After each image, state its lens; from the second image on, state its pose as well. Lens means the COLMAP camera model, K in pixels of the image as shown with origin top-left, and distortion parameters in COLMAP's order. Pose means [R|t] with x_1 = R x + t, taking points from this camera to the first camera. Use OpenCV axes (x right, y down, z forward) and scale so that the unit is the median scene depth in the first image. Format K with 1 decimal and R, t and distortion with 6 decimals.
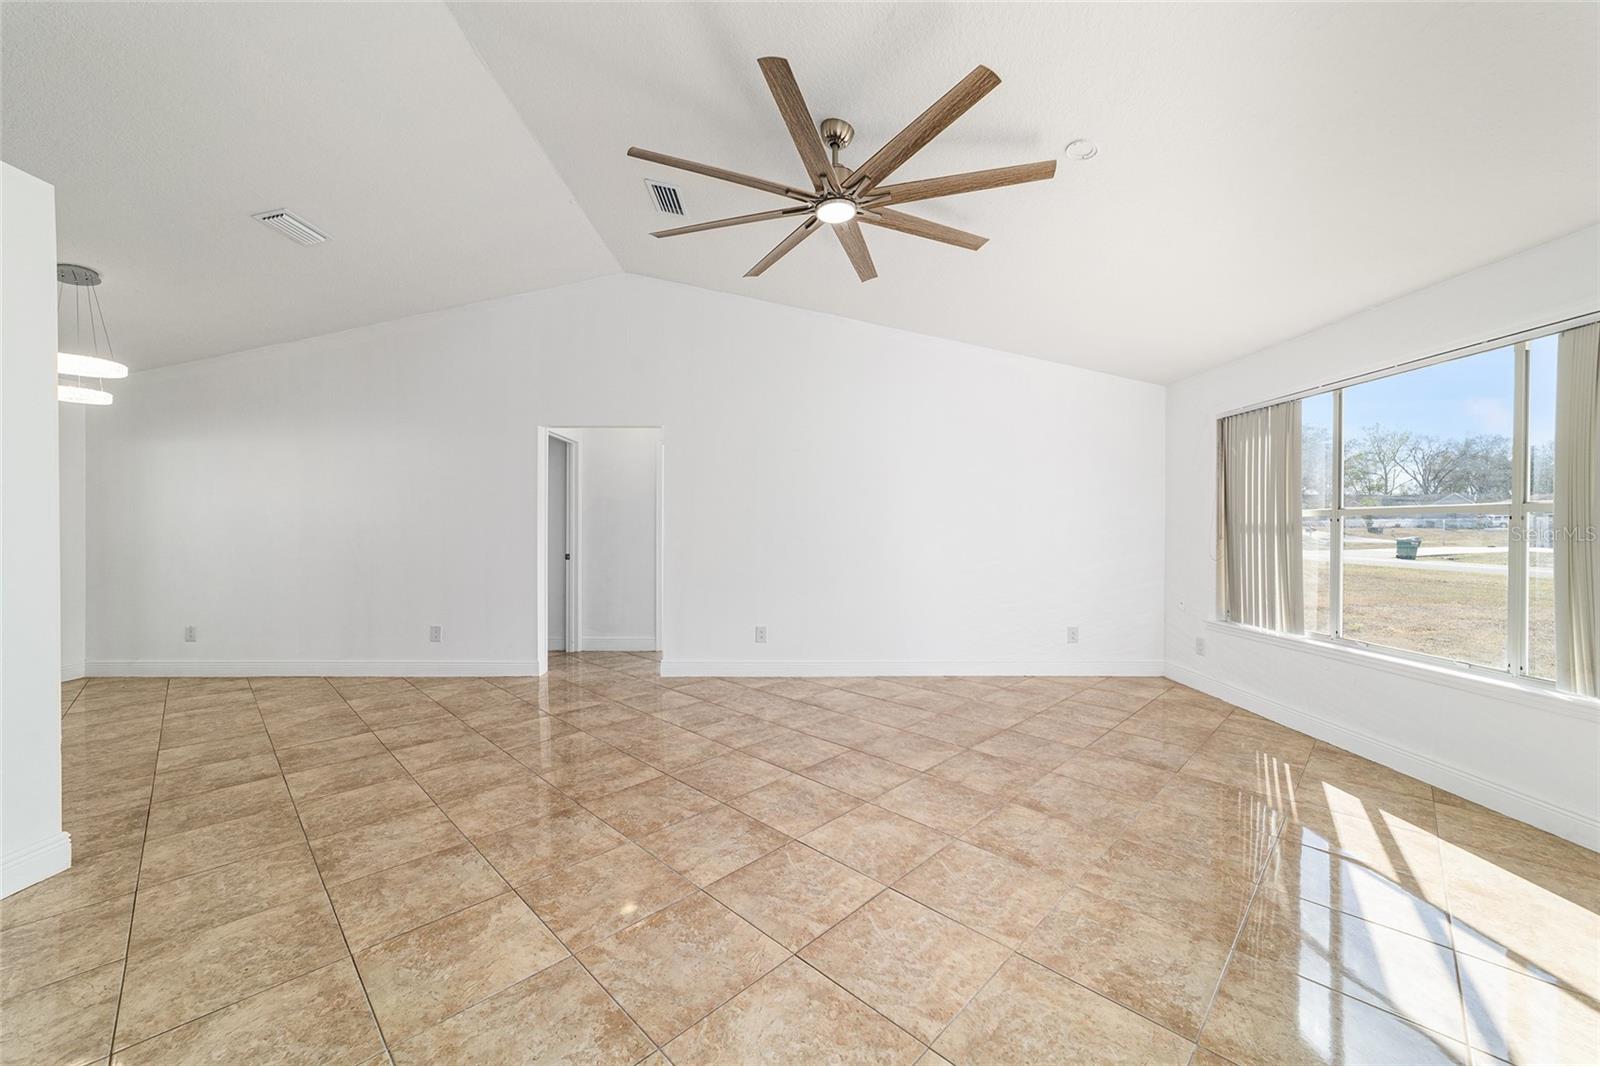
lens RADIAL K [[609.8, 0, 798.5], [0, 609.8, 530.2], [0, 0, 1]] dist [-0.016173, 0.006788]
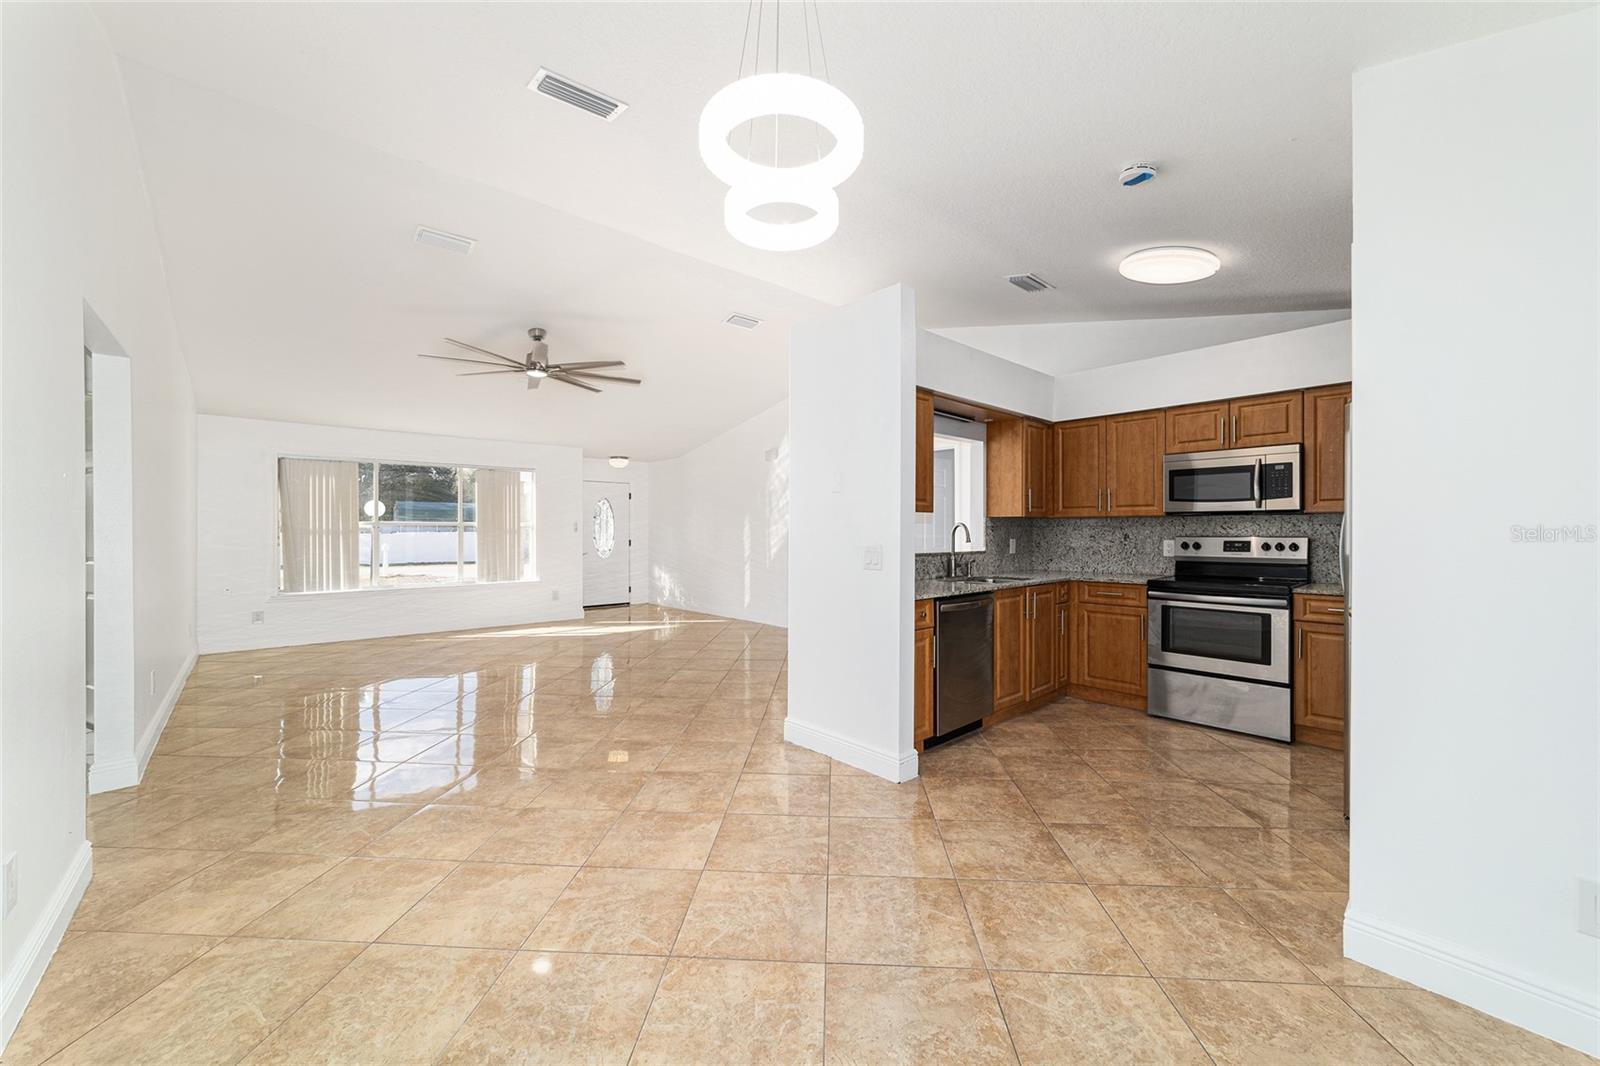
lens RADIAL K [[609.8, 0, 800.3], [0, 609.8, 533.0], [0, 0, 1]] dist [-0.016173, 0.006788]
pose [[-0.660817, -0.002830, 0.750542, -1.813163], [0.001955, 0.999983, 0.005492, -0.007078], [-0.750544, 0.005097, -0.660800, 1.490435]]
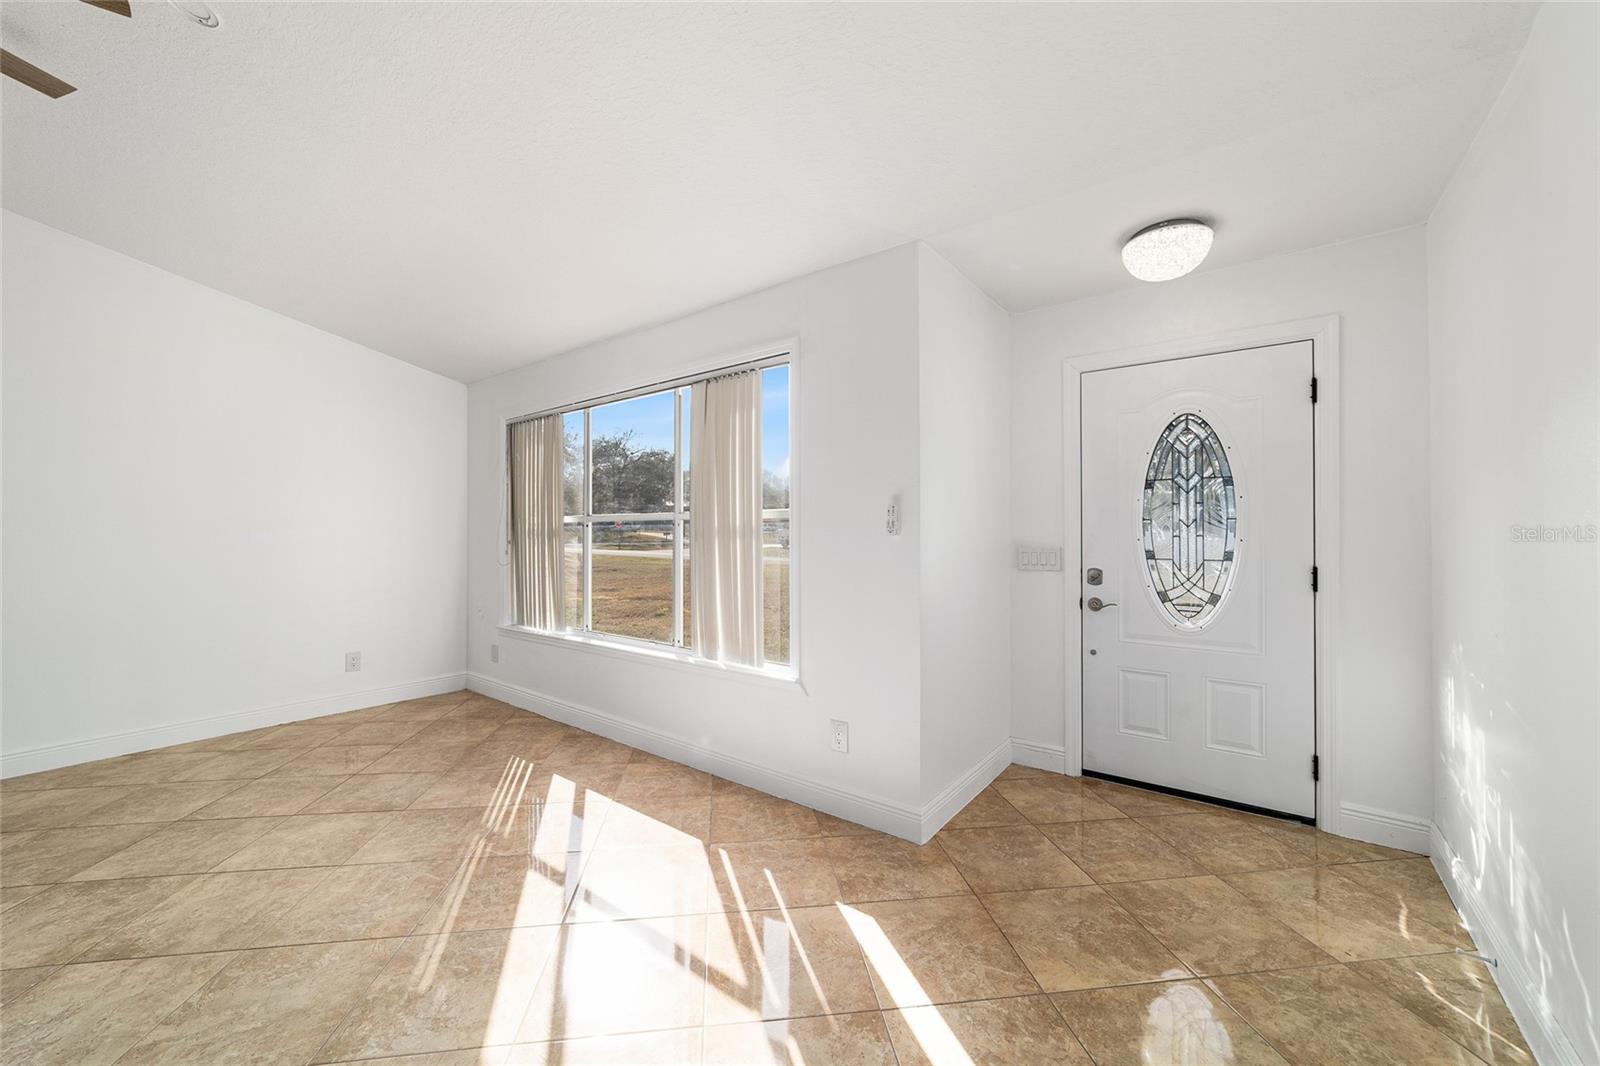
lens RADIAL K [[609.8, 0, 802.7], [0, 609.8, 531.9], [0, 0, 1]] dist [-0.016173, 0.006788]
pose [[0.611262, -0.002752, 0.791423, 0.284378], [0.006426, 0.999978, -0.001486, -0.000612], [-0.791402, 0.005994, 0.611267, -0.000108]]
